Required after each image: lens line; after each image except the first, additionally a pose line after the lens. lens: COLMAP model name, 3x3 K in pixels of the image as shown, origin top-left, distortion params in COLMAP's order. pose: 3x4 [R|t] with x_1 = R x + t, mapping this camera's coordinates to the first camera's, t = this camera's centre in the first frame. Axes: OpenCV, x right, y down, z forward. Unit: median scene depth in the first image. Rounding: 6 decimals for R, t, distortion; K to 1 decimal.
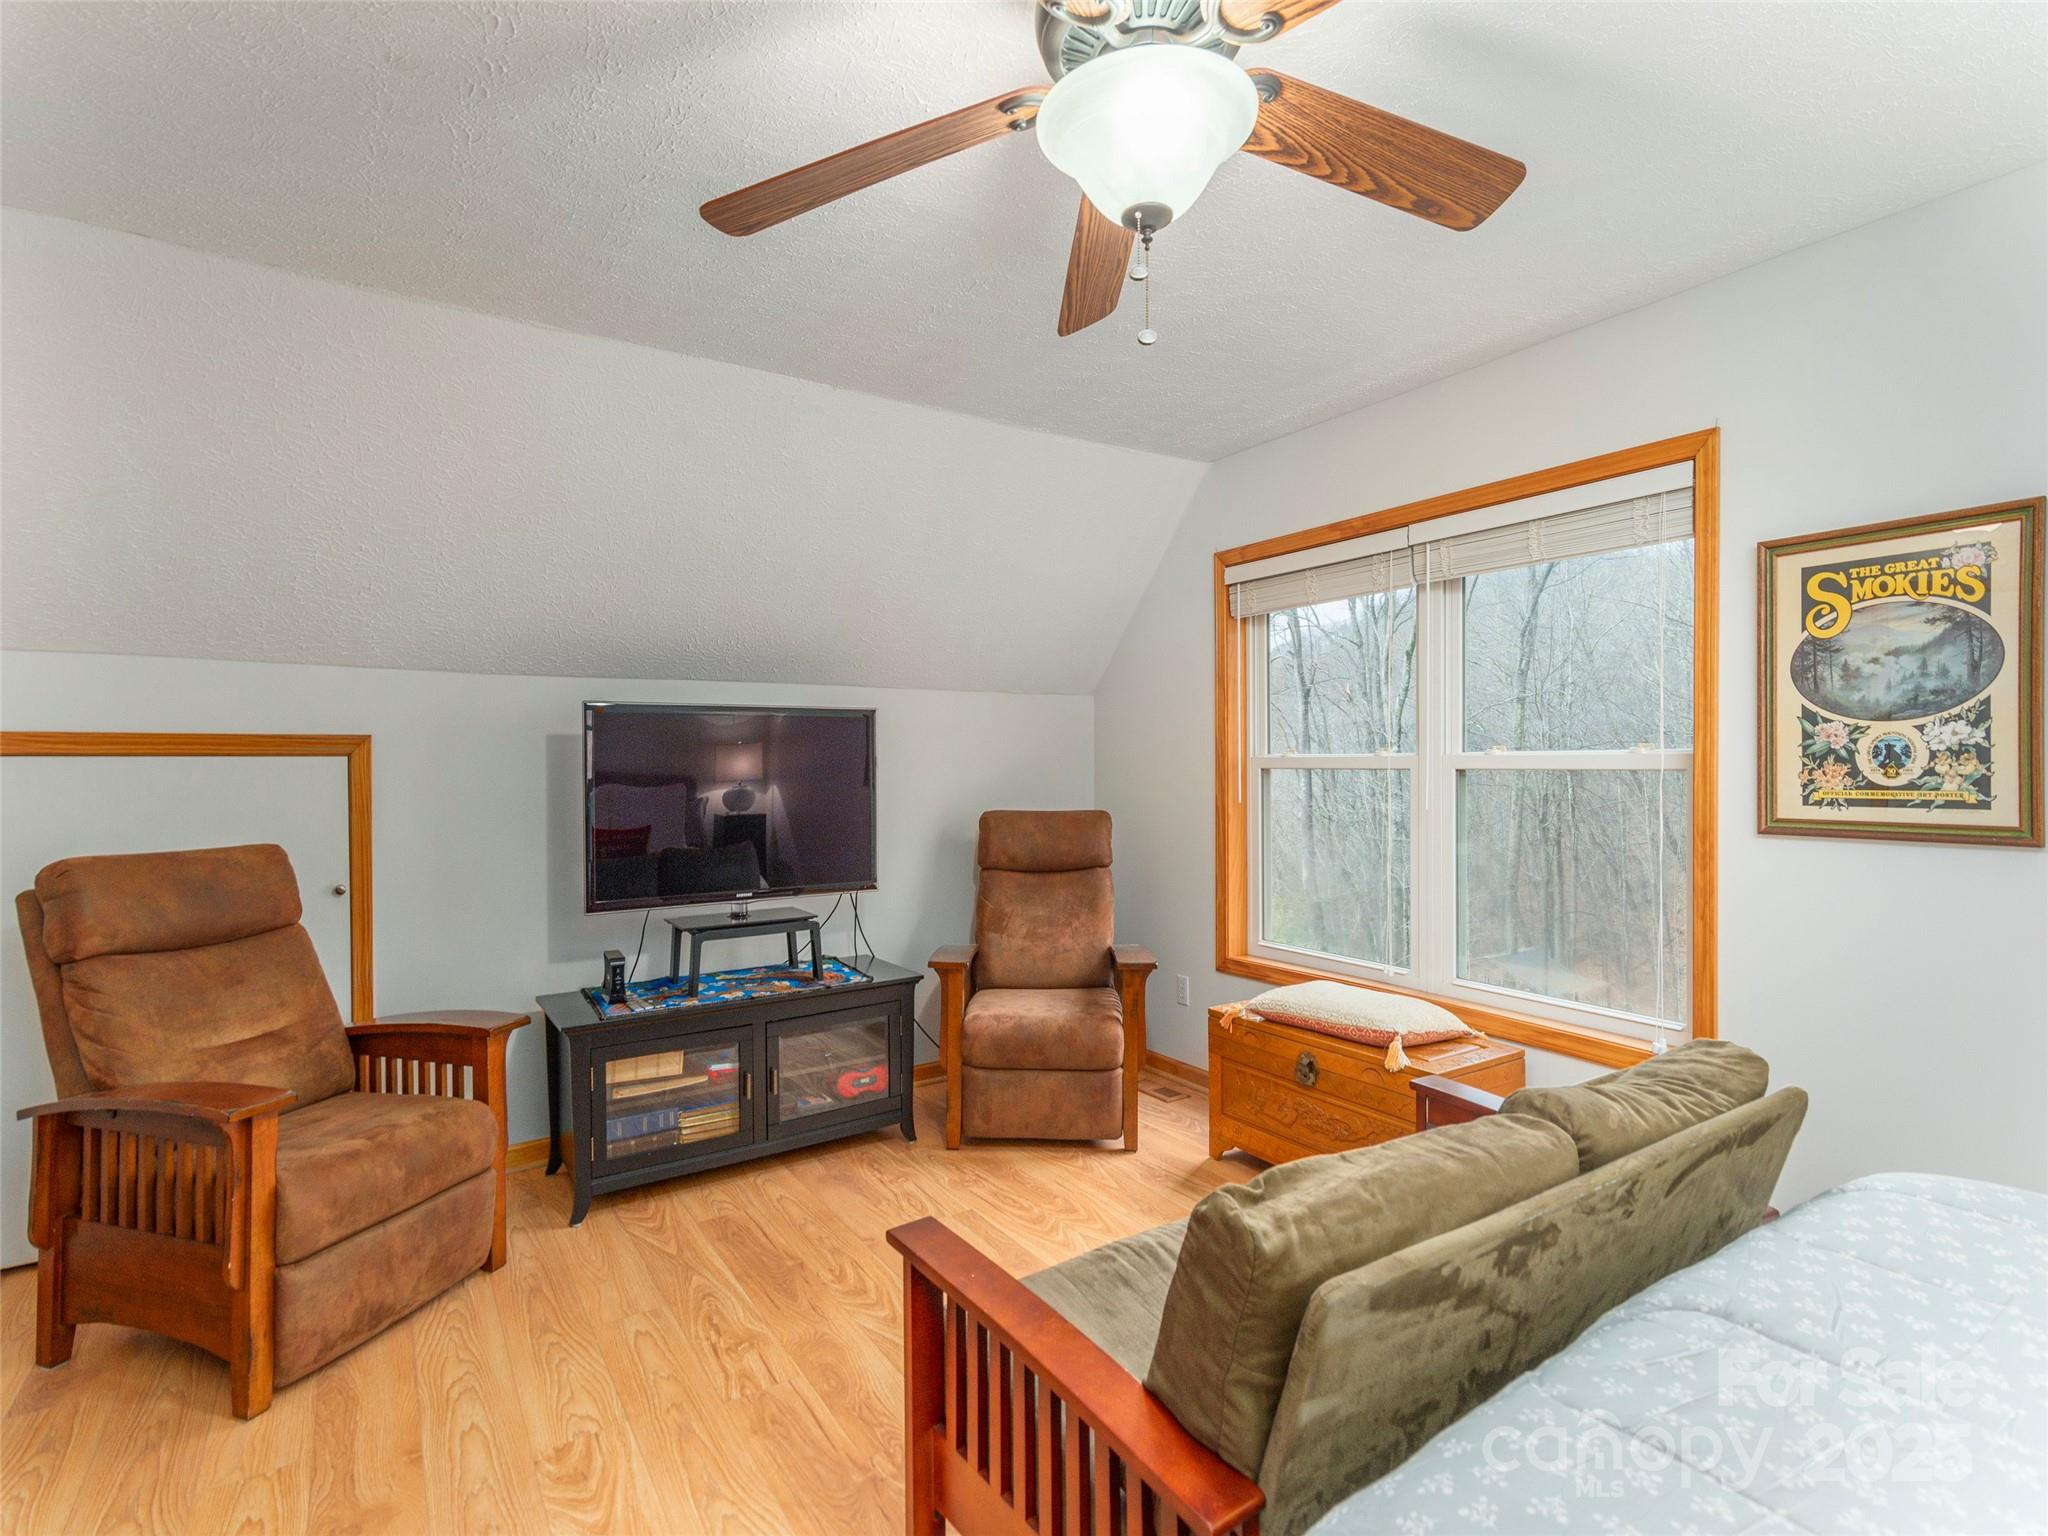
lens RADIAL K [[1004.1, 0, 1018.4], [0, 1004.1, 769.0], [0, 0, 1]] dist [0.007957, -0.000764]
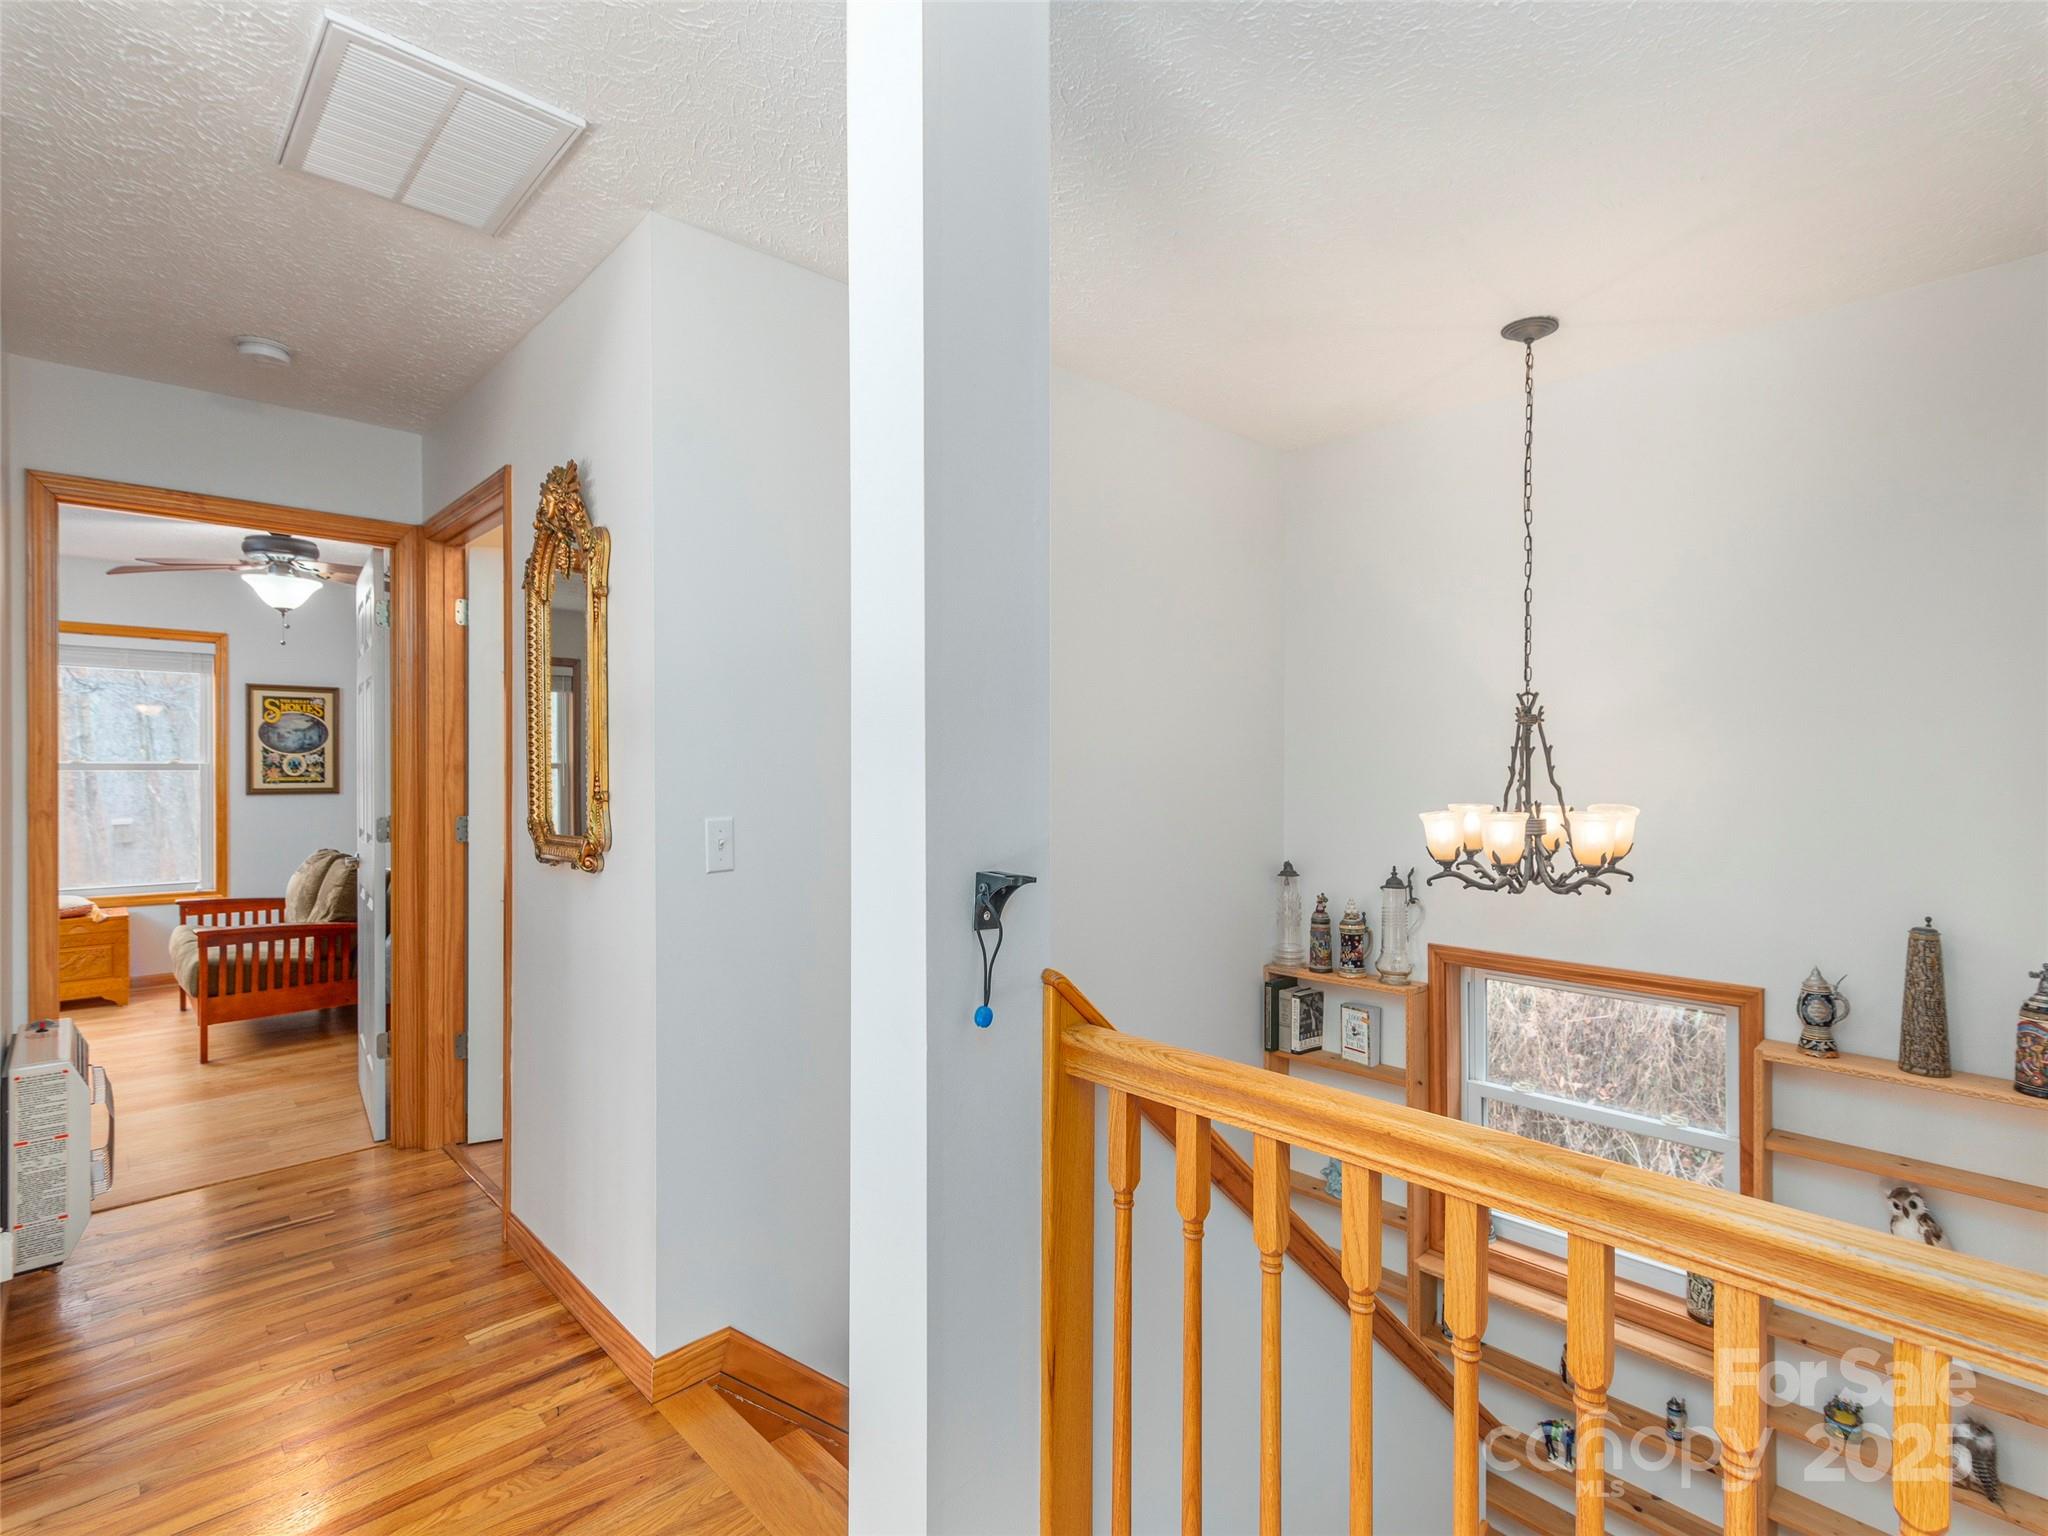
lens RADIAL K [[1004.1, 0, 1024.3], [0, 1004.1, 764.9], [0, 0, 1]] dist [0.007957, -0.000764]
pose [[-0.178736, -0.001000, 0.983897, -2.400011], [0.002407, 0.999996, 0.001454, -0.013553], [-0.983894, 0.002628, -0.178733, -0.562084]]
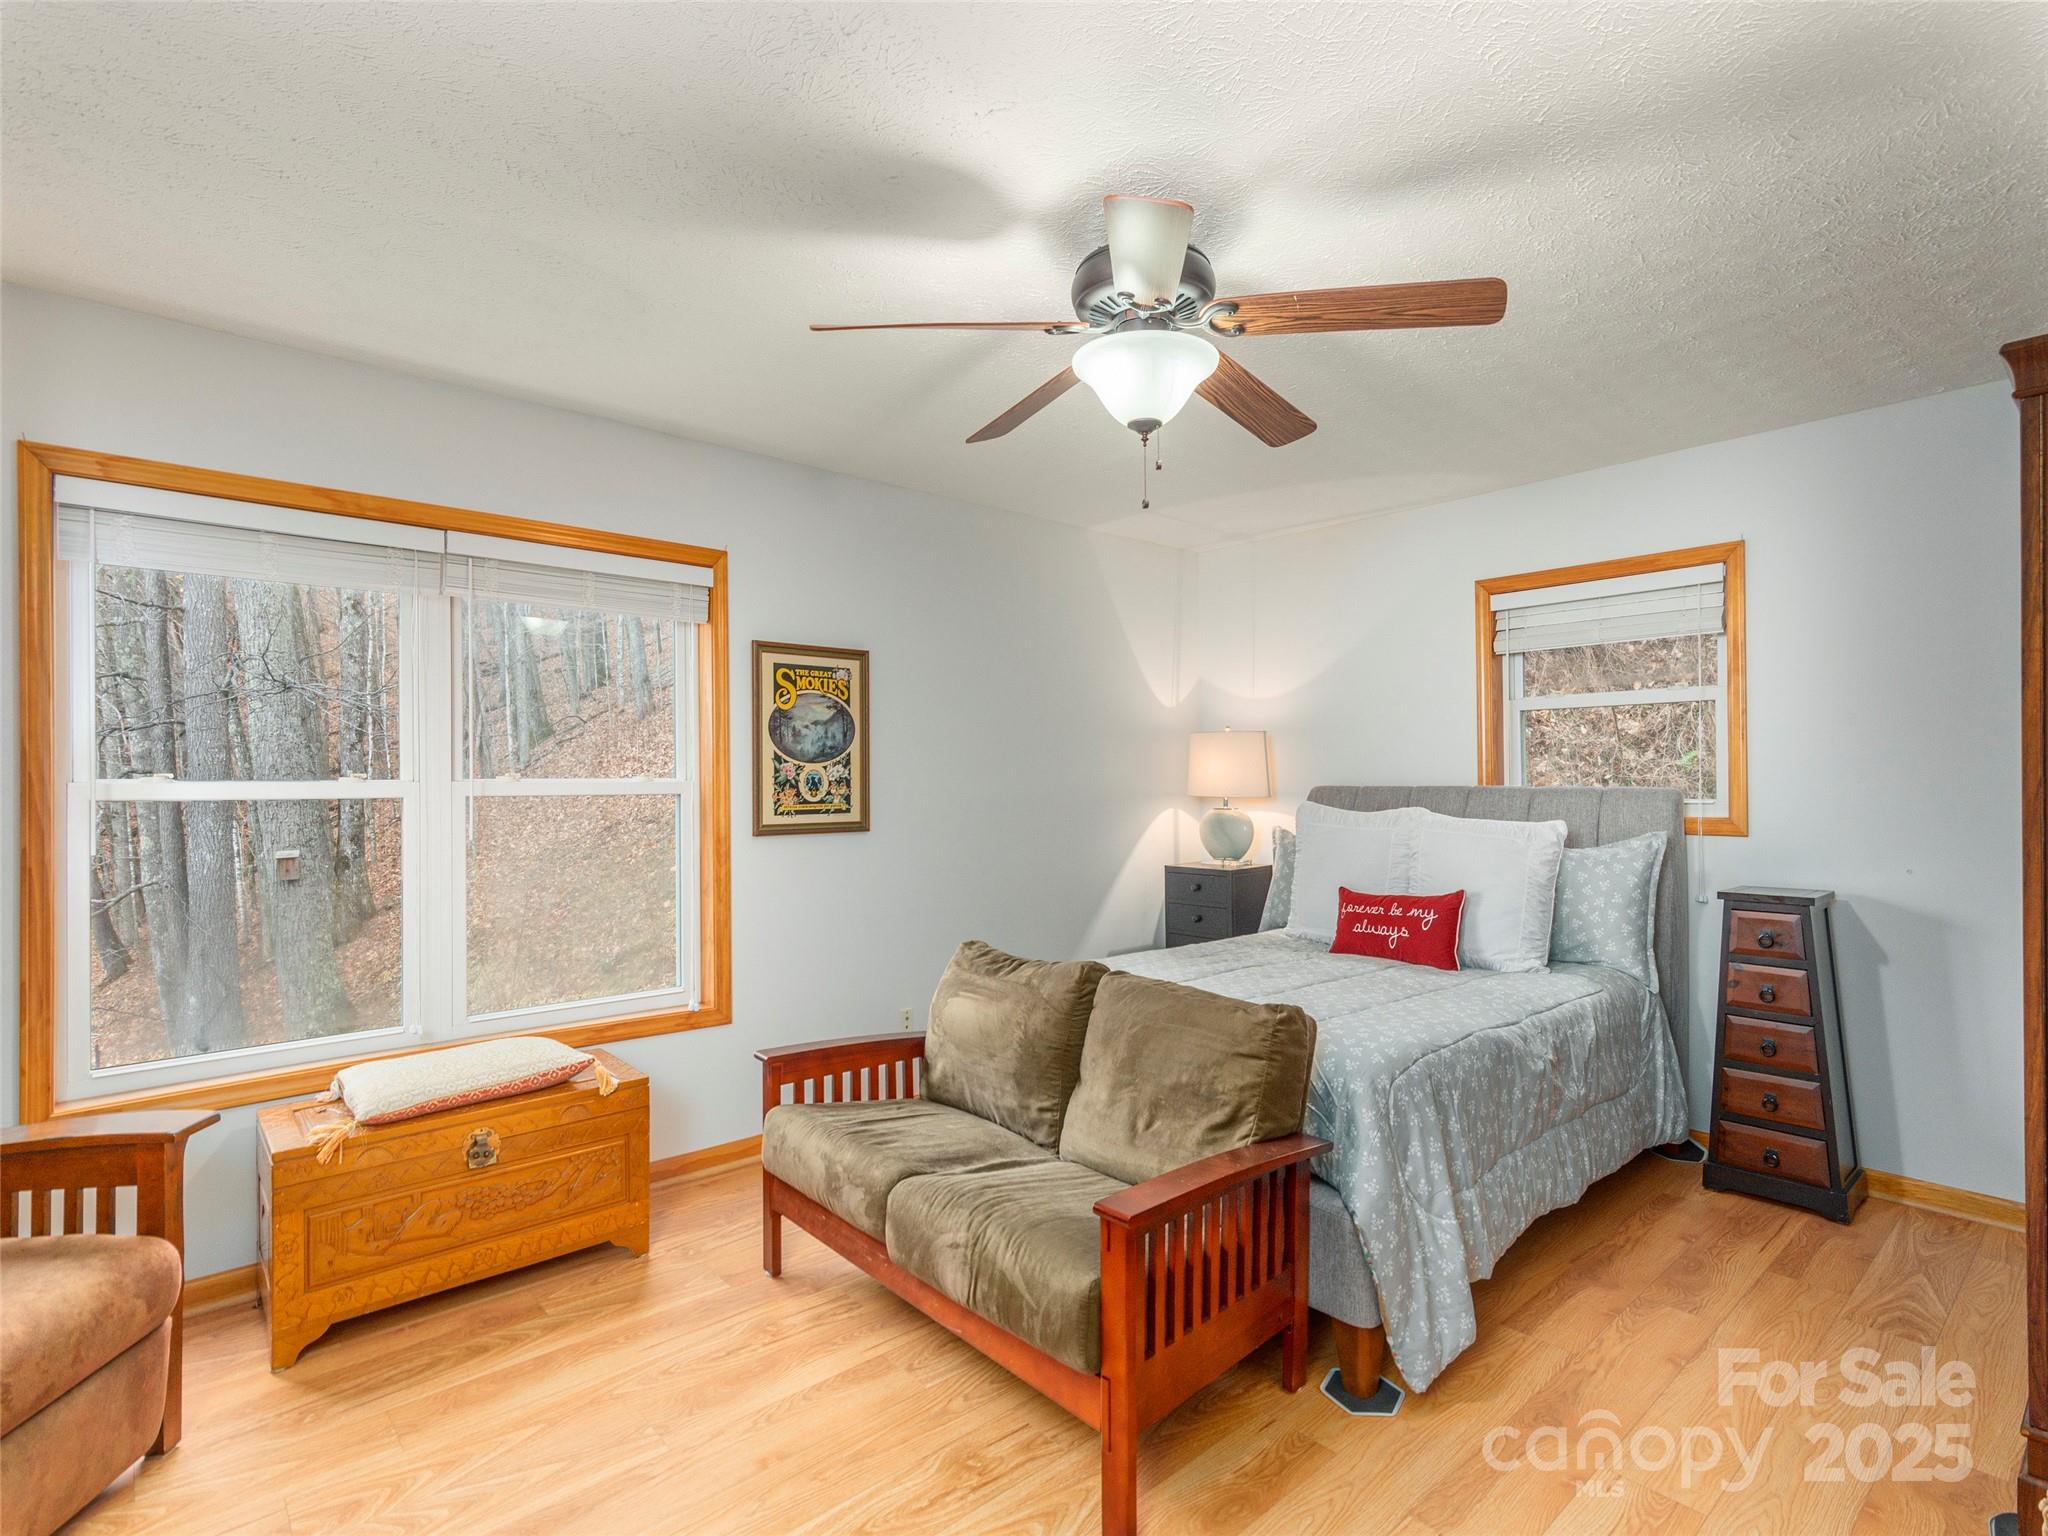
lens RADIAL K [[1004.1, 0, 1015.6], [0, 1004.1, 780.1], [0, 0, 1]] dist [0.007957, -0.000764]
pose [[-0.145922, 0.000017, 0.989296, -0.856749], [0.009593, 0.999953, 0.001398, -0.018415], [-0.989250, 0.009695, -0.145915, 0.914841]]
